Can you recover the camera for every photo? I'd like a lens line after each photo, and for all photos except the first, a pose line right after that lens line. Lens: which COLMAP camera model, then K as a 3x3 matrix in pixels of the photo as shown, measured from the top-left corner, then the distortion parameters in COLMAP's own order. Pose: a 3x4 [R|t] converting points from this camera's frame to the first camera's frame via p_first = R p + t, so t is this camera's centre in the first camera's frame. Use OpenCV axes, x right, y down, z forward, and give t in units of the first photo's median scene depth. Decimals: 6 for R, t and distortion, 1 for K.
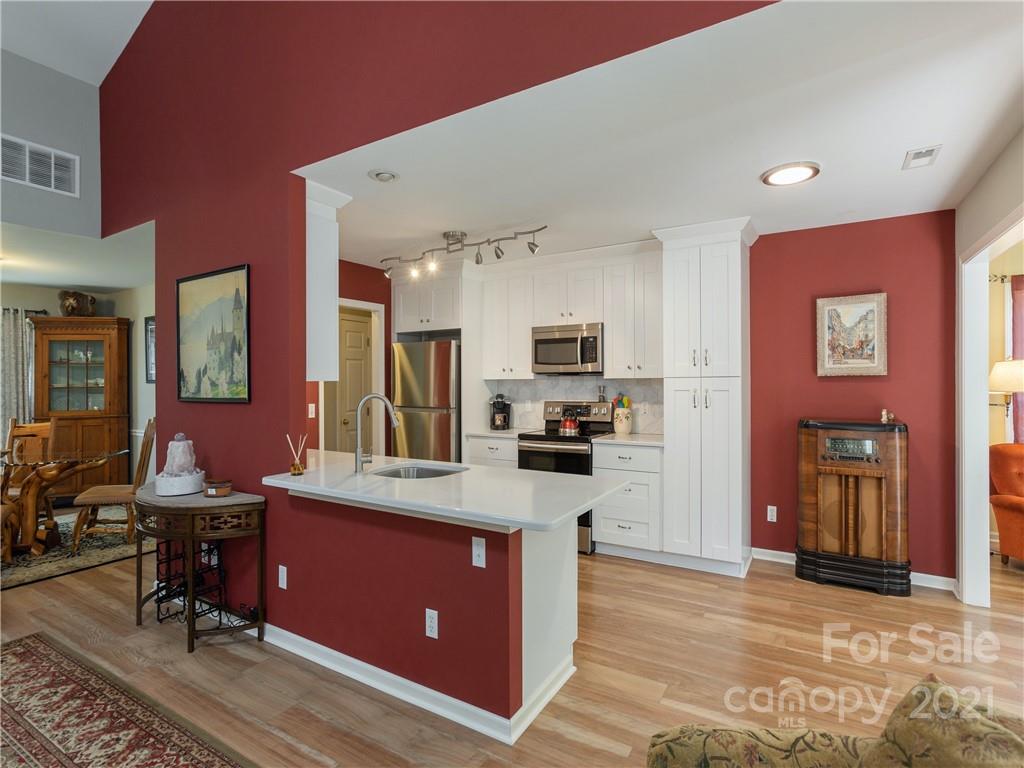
lens RADIAL K [[515.5, 0, 512.0], [0, 515.5, 384.0], [0, 0, 1]] dist [0.000855, 0.001895]
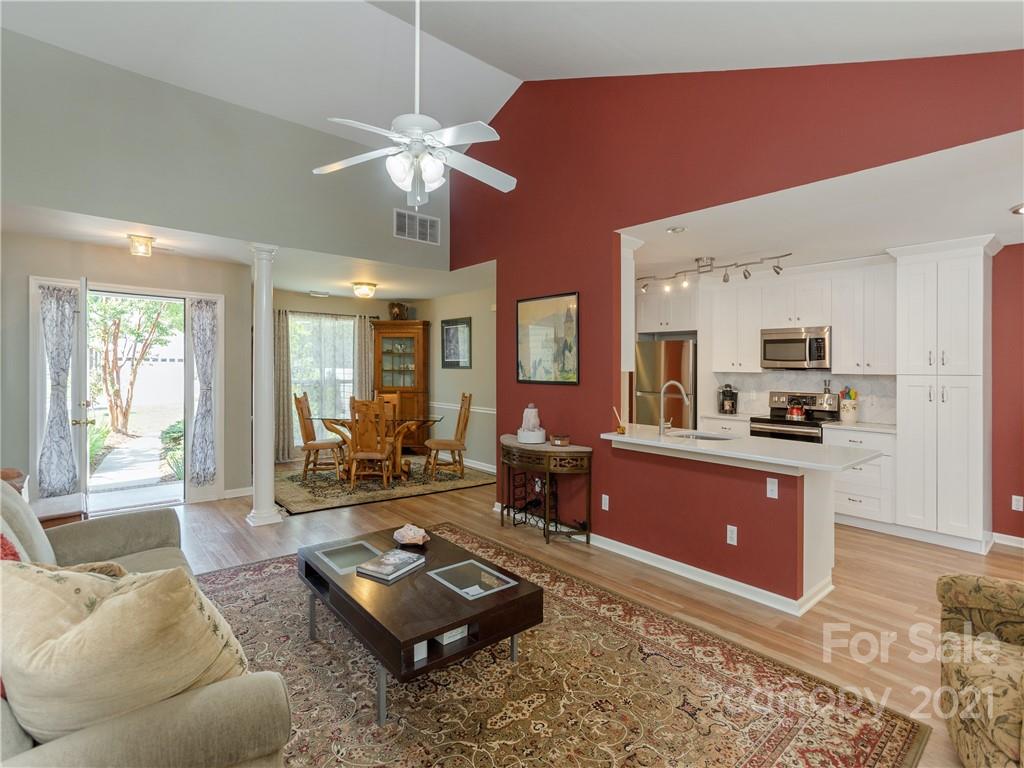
lens RADIAL K [[507.8, 0, 509.4], [0, 507.8, 361.5], [0, 0, 1]] dist [0.002492, 0.001602]
pose [[0.954508, 0.017806, -0.297653, -0.185851], [-0.024145, 0.999553, -0.017631, -0.000361], [0.297206, 0.024016, 0.954511, -0.336481]]
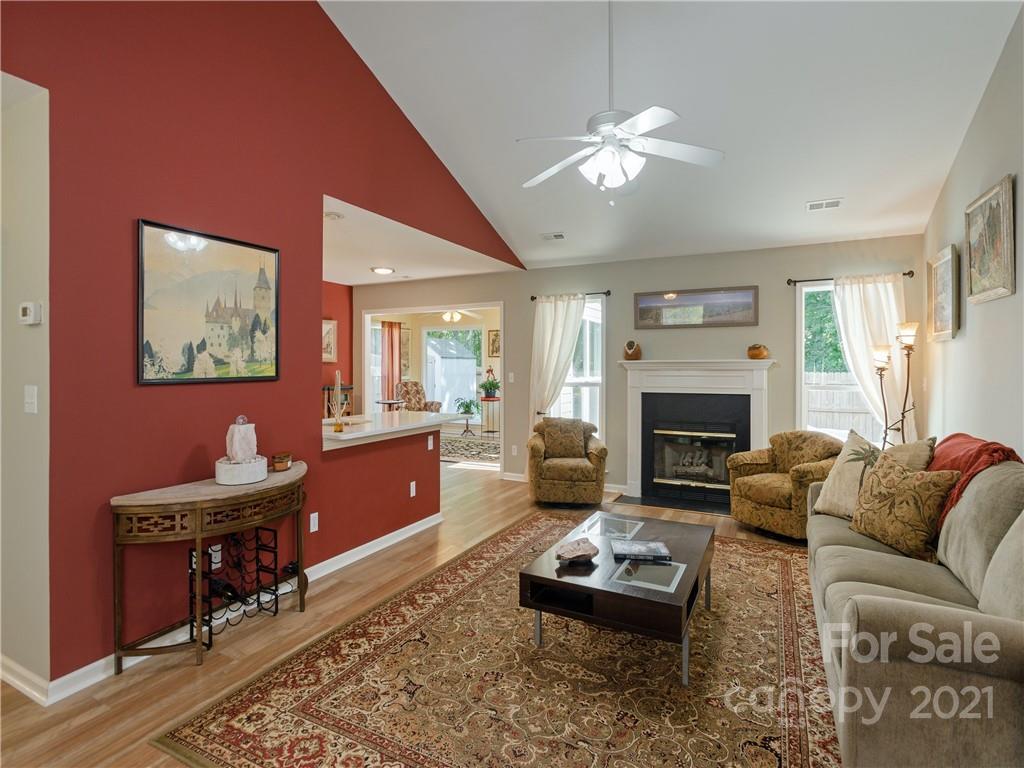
lens RADIAL K [[529.0, 0, 501.5], [0, 529.0, 355.5], [0, 0, 1]] dist [-0.001725, -0.000102]
pose [[-0.057349, 0.020940, 0.998135, -1.157844], [0.007795, 0.999759, -0.020526, 0.008671], [-0.998324, 0.006603, -0.057498, 0.426695]]
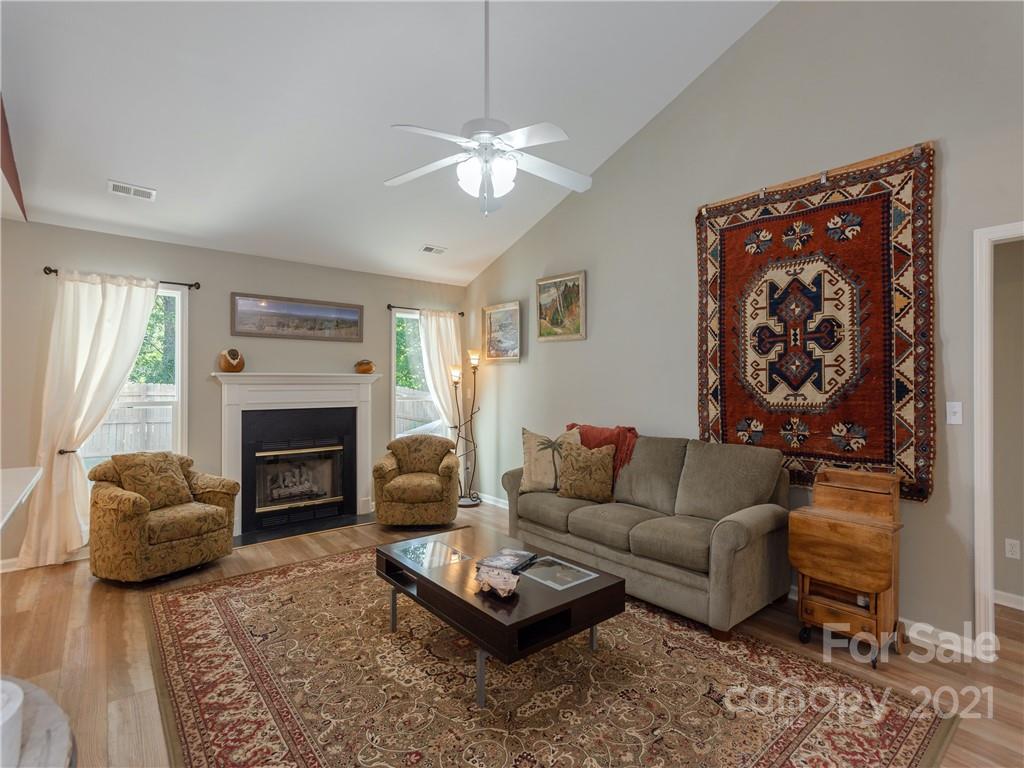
lens RADIAL K [[492.6, 0, 512.0], [0, 492.6, 384.0], [0, 0, 1]] dist [-0.038806, 0.024248]
pose [[-0.949347, -0.005293, 0.314184, -0.701324], [-0.003162, 0.999968, 0.007292, 0.012093], [-0.314212, 0.005929, -0.949334, 0.804197]]
